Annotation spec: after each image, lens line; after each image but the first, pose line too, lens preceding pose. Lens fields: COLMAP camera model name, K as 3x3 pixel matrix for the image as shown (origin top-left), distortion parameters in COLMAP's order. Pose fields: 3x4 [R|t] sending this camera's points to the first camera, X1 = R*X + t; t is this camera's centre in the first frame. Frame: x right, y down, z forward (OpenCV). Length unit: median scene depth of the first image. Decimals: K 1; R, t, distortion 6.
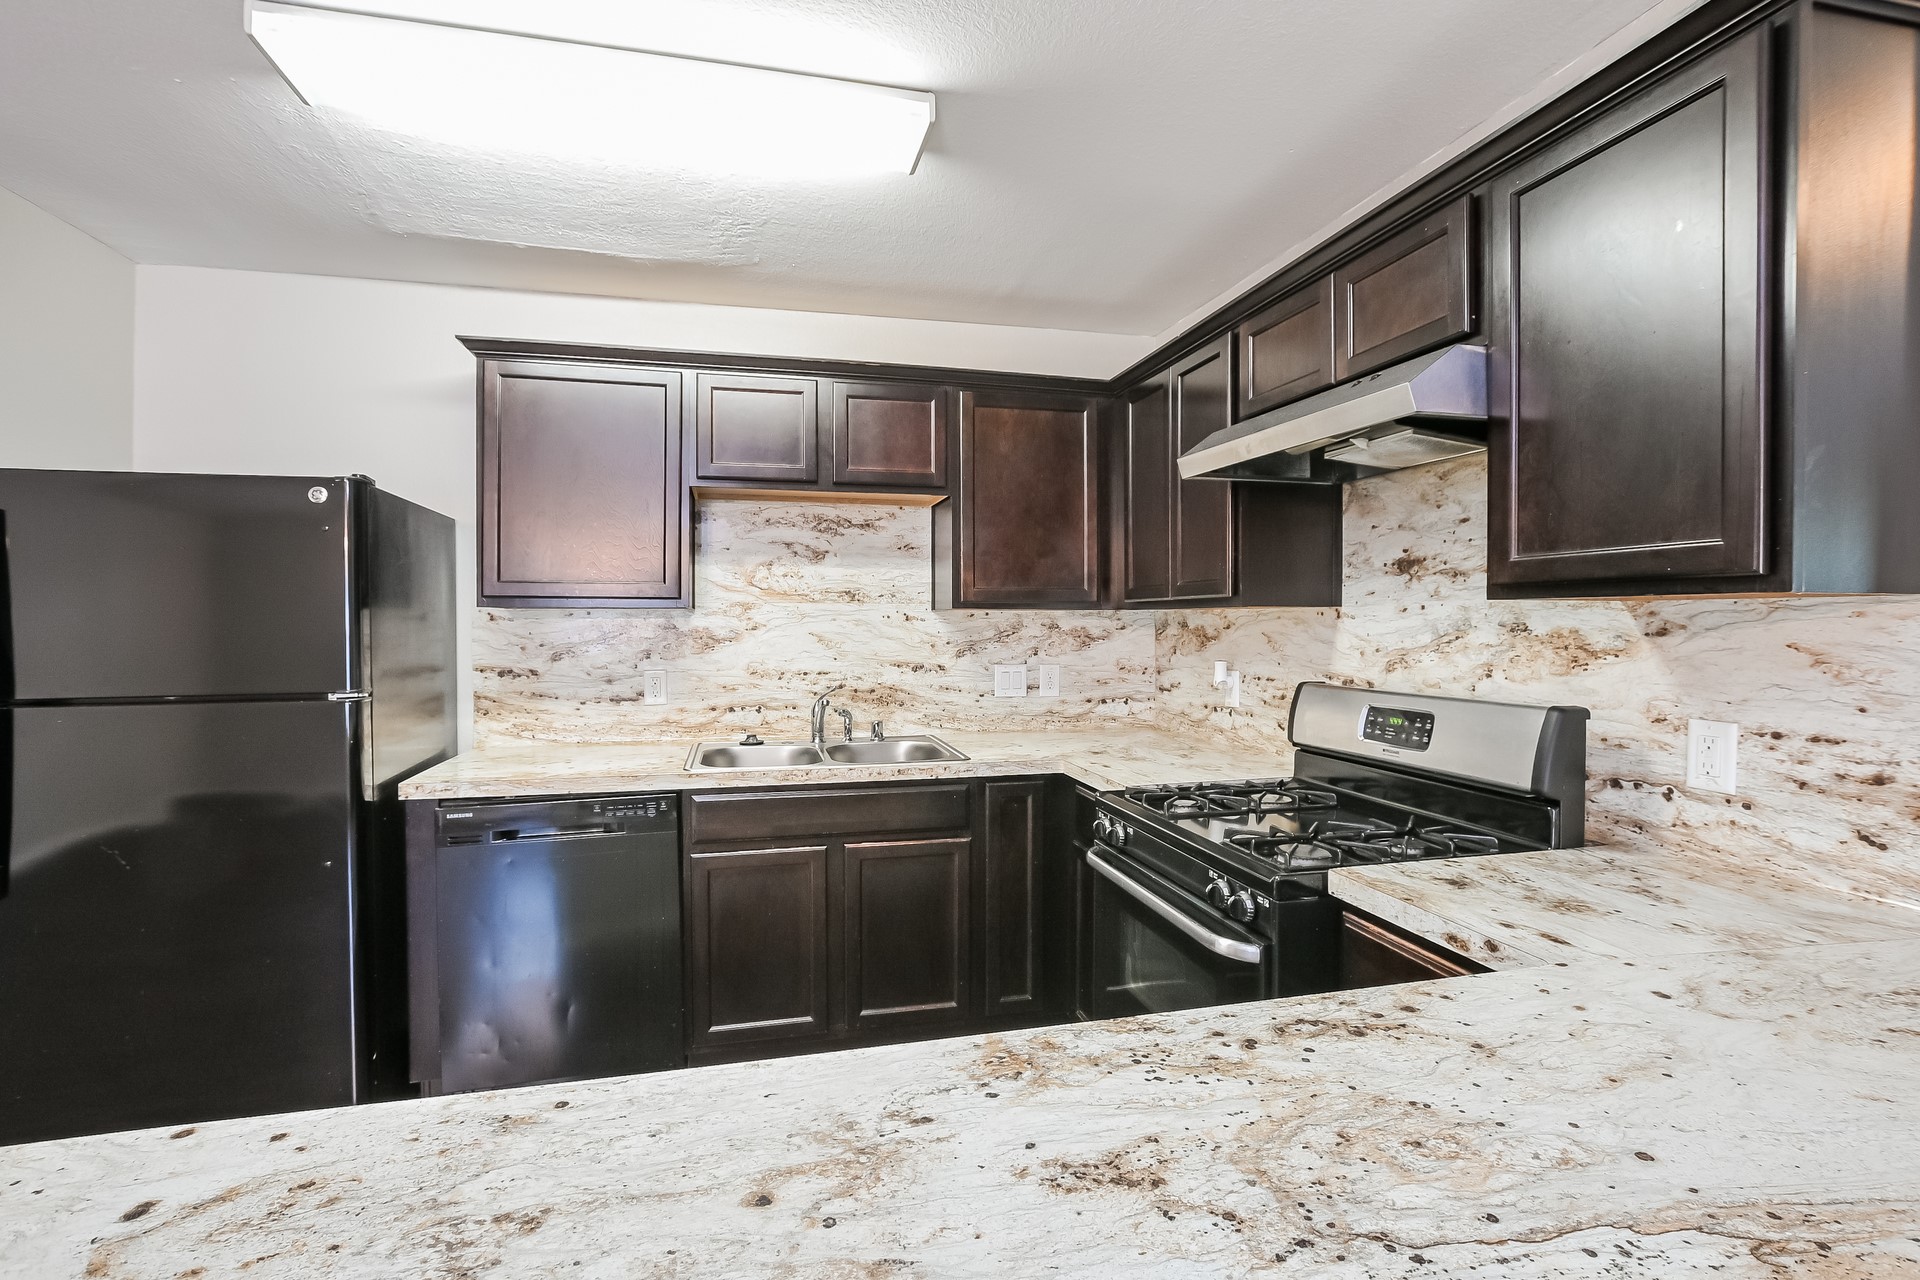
lens RADIAL K [[849.5, 0, 960.0], [0, 849.5, 640.0], [0, 0, 1]] dist [-0.018952, 0.000690]
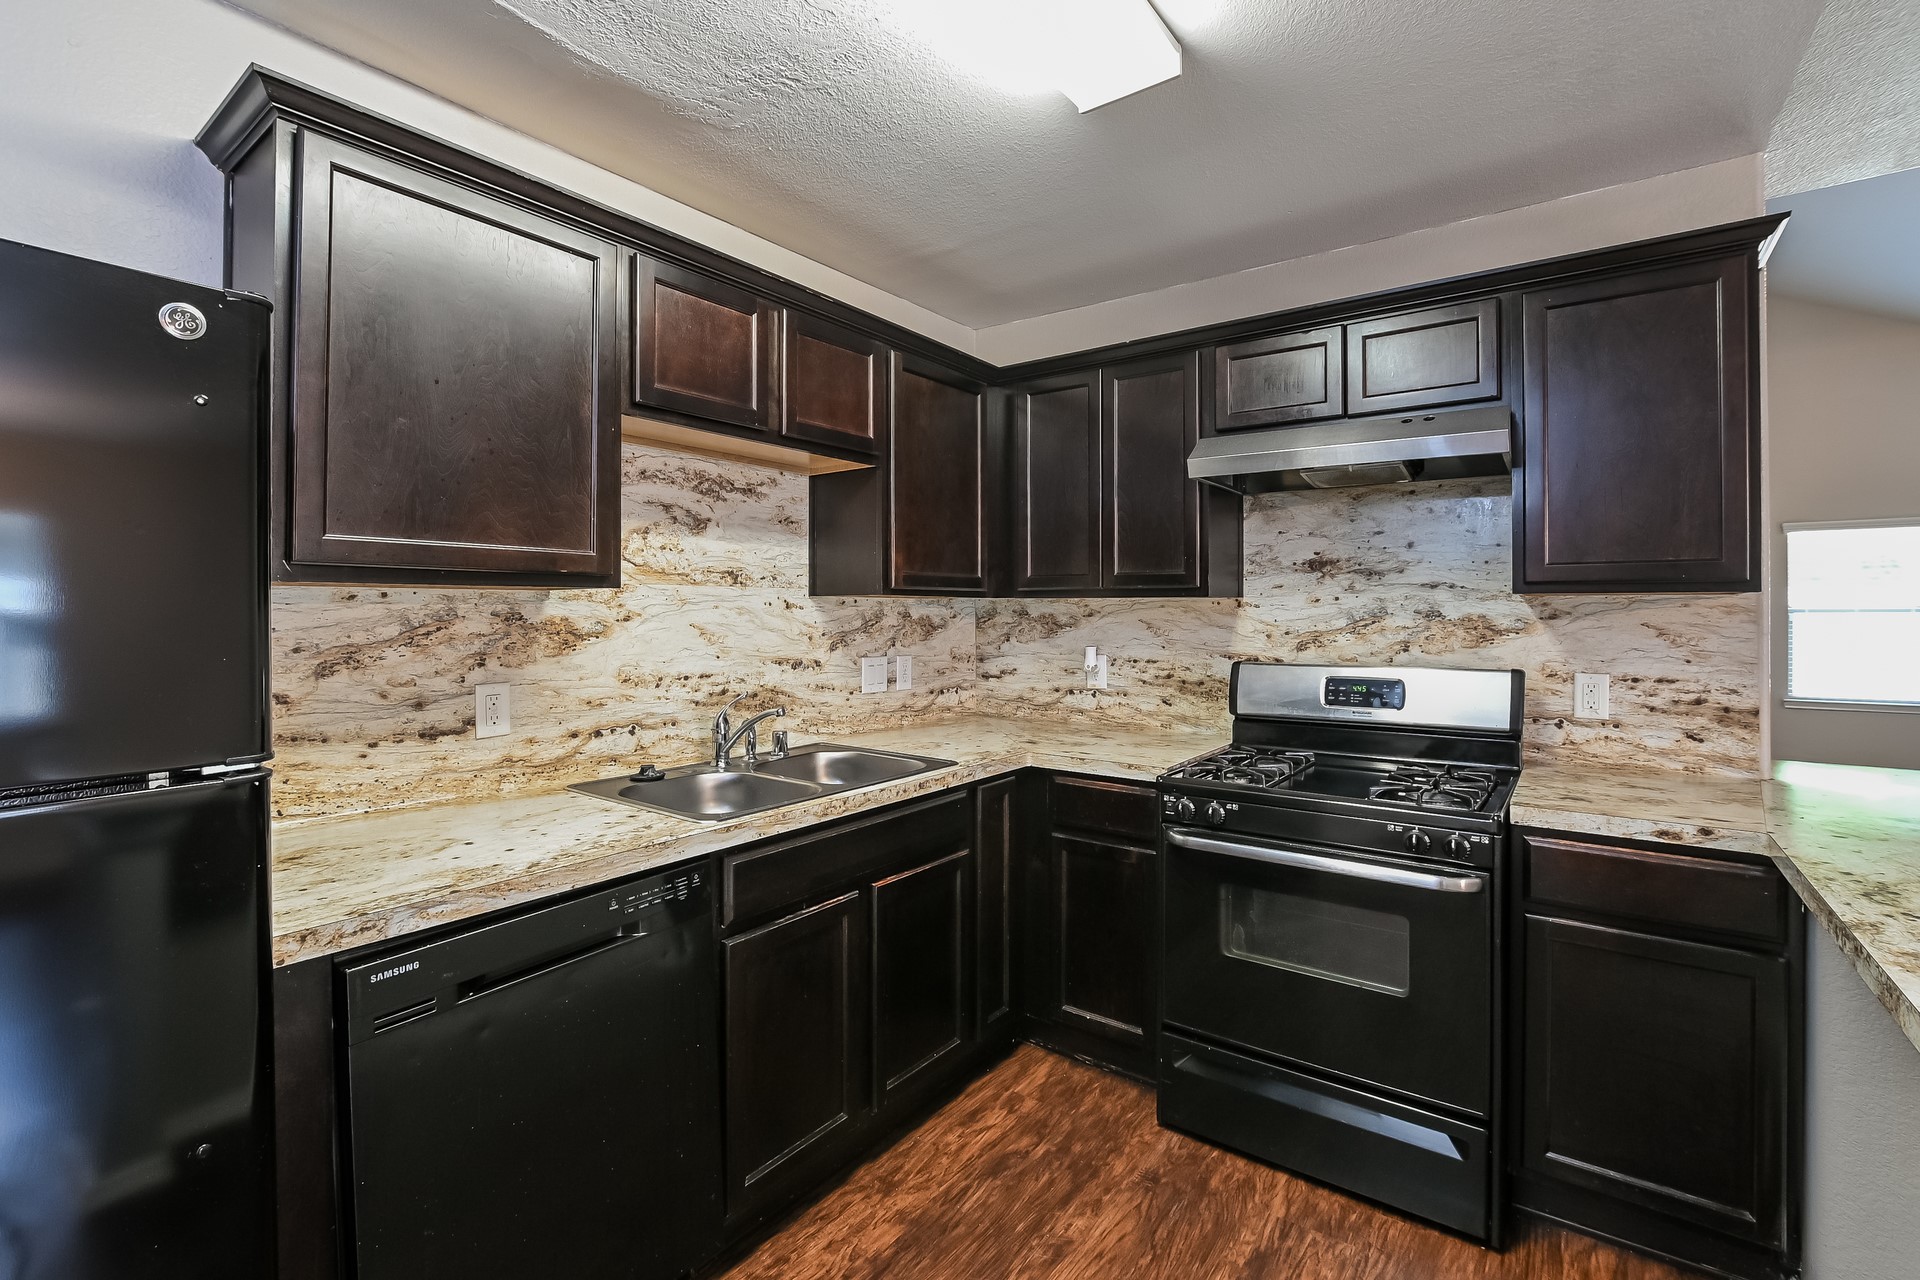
lens RADIAL K [[843.0, 0, 960.4], [0, 843.0, 615.6], [0, 0, 1]] dist [-0.017400, -0.000045]
pose [[0.771237, -0.003256, 0.636540, -0.497744], [0.013500, 0.999846, -0.011242, -0.004696], [-0.636405, 0.017263, 0.771162, 0.275055]]
